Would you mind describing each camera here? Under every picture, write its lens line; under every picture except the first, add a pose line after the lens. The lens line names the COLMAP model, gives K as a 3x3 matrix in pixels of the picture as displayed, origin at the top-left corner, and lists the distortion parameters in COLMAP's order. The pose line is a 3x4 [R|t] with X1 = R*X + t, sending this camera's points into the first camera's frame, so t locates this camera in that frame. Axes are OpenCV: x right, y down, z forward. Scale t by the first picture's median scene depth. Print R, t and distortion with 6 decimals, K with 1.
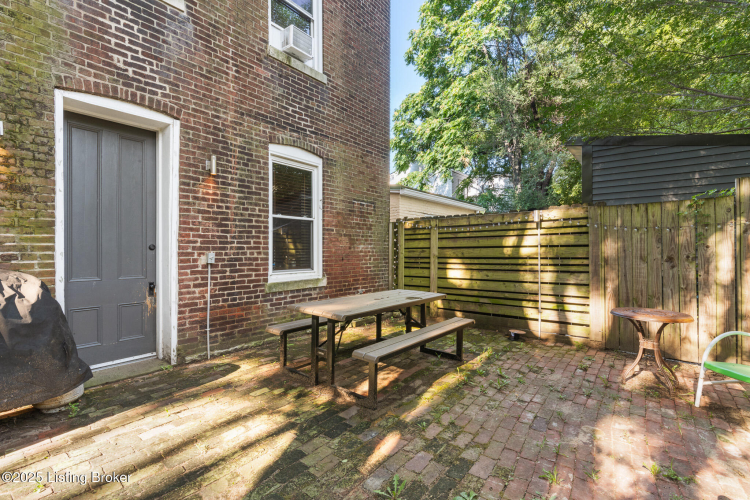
lens RADIAL K [[340.8, 0, 375.0], [0, 340.8, 250.0], [0, 0, 1]] dist [0.000925, 0.000128]
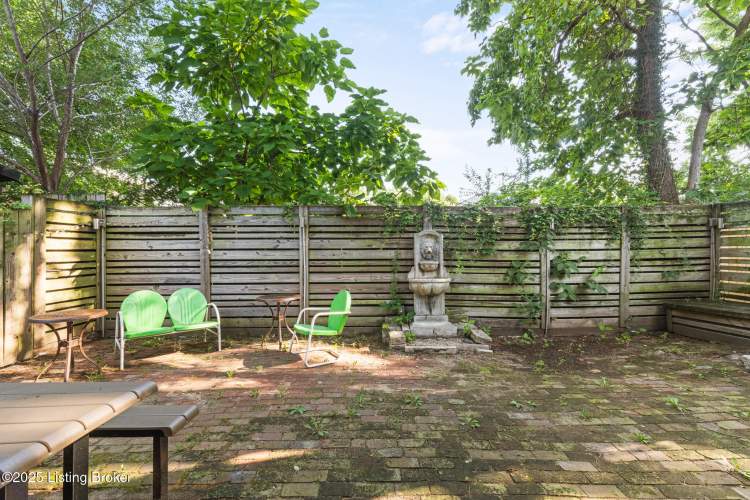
lens RADIAL K [[328.3, 0, 375.0], [0, 328.3, 250.0], [0, 0, 1]] dist [0.002526, 0.000358]
pose [[-0.646342, 0.002597, 0.763044, -0.505375], [0.006869, 0.999973, 0.002414, -0.015643], [-0.763017, 0.006801, -0.646343, 0.739795]]
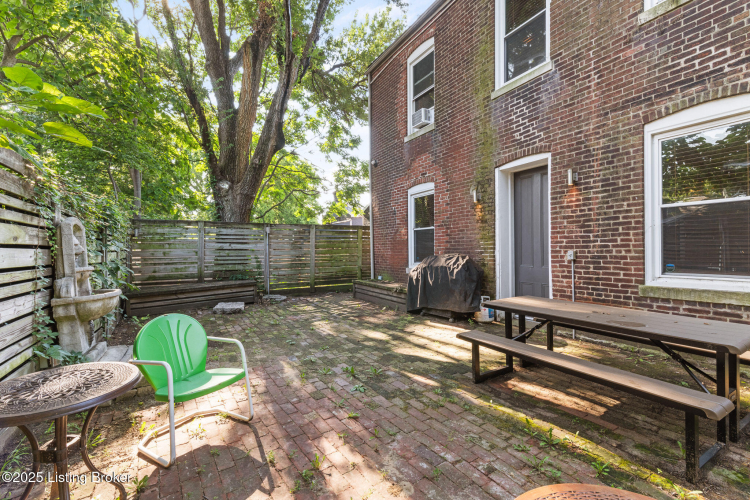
lens RADIAL K [[328.3, 0, 375.0], [0, 328.3, 250.0], [0, 0, 1]] dist [0.002526, 0.000358]
pose [[-0.349146, 0.004645, -0.937057, 0.808375], [0.011262, 0.999936, 0.000761, -0.002774], [0.937001, -0.010287, -0.349176, 0.726662]]
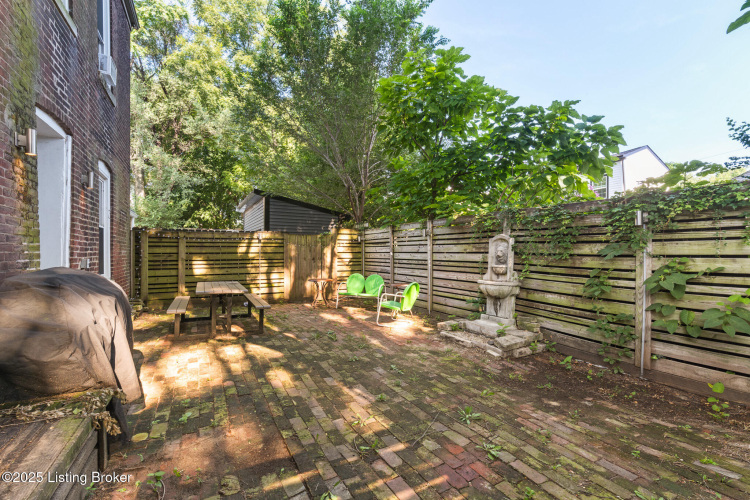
lens RADIAL K [[328.3, 0, 375.0], [0, 328.3, 250.0], [0, 0, 1]] dist [0.002526, 0.000358]
pose [[0.377853, 0.011067, 0.925800, -1.069186], [-0.003012, 0.999938, -0.010724, -0.011054], [-0.925861, 0.001264, 0.377862, -0.257681]]
